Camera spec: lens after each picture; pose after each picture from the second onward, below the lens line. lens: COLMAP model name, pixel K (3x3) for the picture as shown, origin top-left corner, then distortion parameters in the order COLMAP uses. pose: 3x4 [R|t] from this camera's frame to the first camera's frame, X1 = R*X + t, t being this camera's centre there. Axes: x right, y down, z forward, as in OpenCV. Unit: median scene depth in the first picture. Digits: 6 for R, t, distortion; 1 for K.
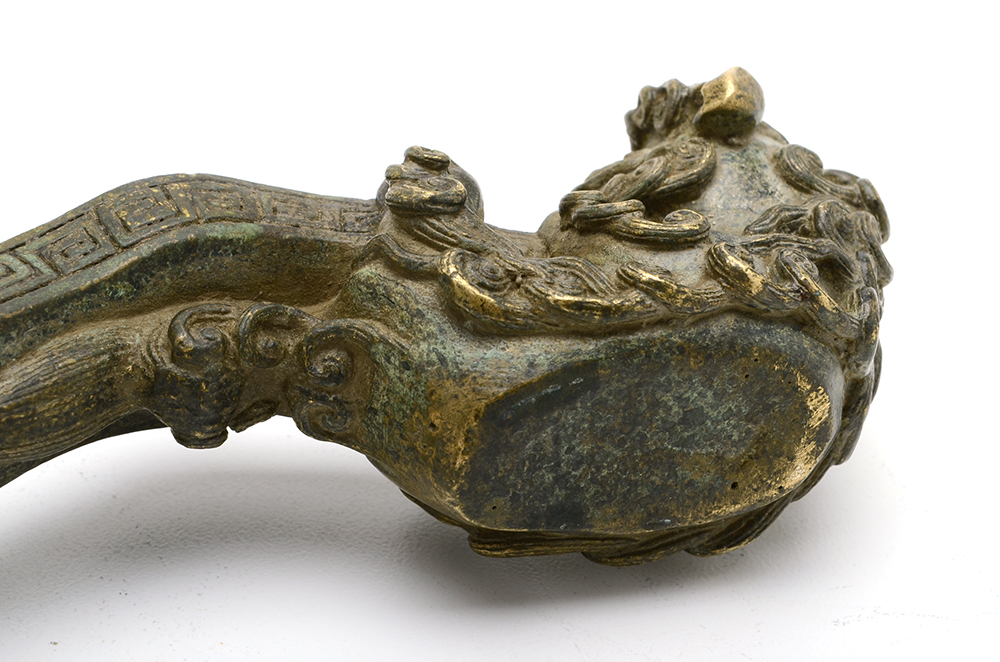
lens RADIAL K [[2208.1, 0, 499.8], [0, 2208.1, 329.4], [0, 0, 1]] dist [0.087974, 0.000000]
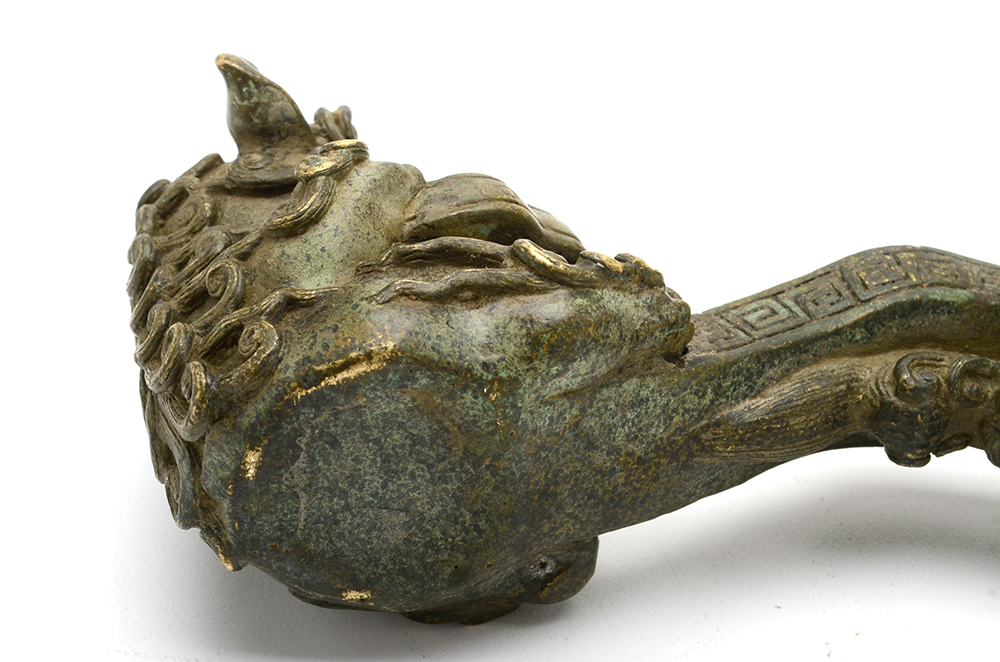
lens RADIAL K [[2208.1, 0, 500.1], [0, 2208.1, 333.9], [0, 0, 1]] dist [0.087974, 0.000000]
pose [[0.966716, 0.090674, -0.239246, -0.065982], [-0.093596, 0.995610, -0.000855, 0.001808], [0.238119, 0.023219, 0.970958, -0.270728]]
